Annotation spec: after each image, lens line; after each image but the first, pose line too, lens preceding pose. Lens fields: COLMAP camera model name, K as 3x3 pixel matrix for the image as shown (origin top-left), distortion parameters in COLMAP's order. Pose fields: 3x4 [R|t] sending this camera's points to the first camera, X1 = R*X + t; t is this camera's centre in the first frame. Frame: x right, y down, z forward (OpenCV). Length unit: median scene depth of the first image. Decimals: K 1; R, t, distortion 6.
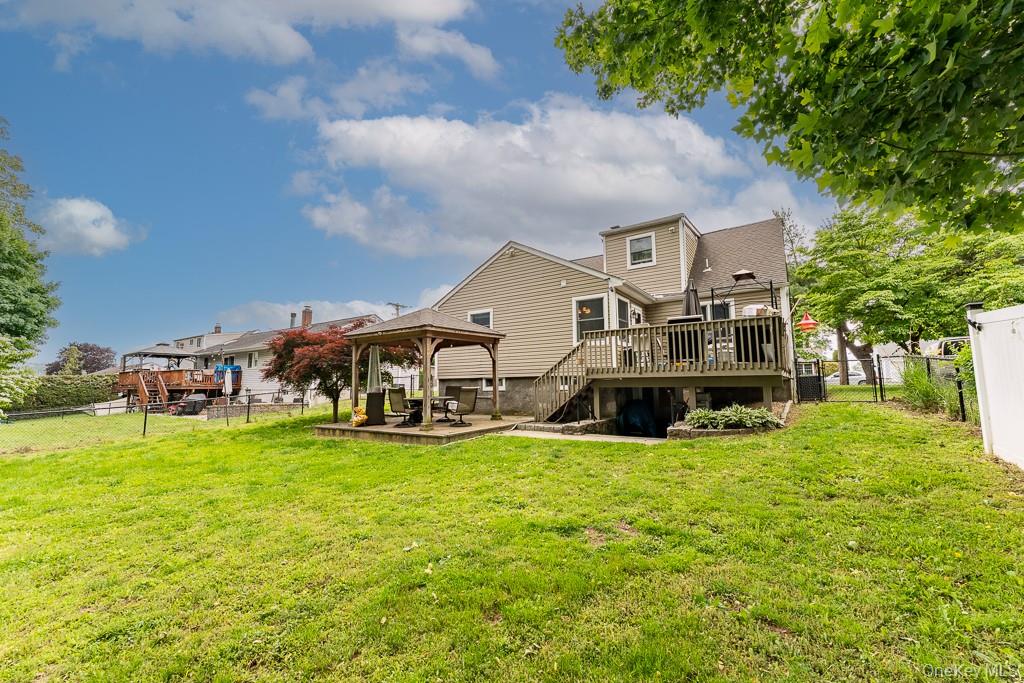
lens RADIAL K [[413.7, 0, 513.0], [0, 413.7, 341.6], [0, 0, 1]] dist [0.000429, -0.000745]
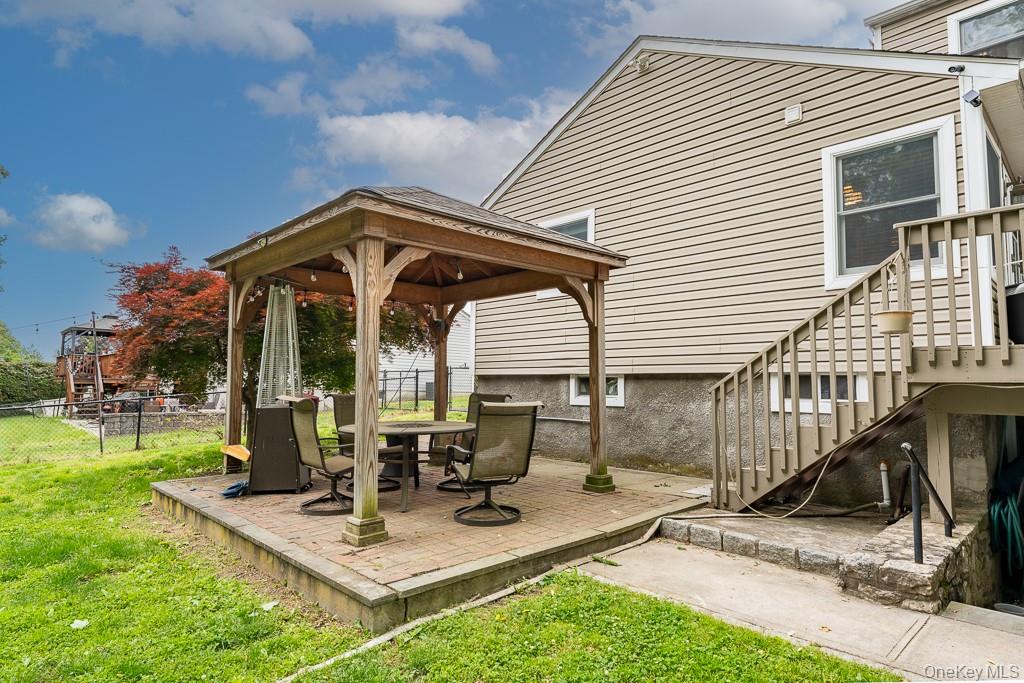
lens RADIAL K [[577.9, 0, 514.9], [0, 577.9, 343.0], [0, 0, 1]] dist [-0.003490, -0.000586]
pose [[0.979924, 0.007026, -0.199246, -0.012417], [-0.000460, 0.999456, 0.032982, 0.042389], [0.199370, -0.032228, 0.979394, 0.482483]]
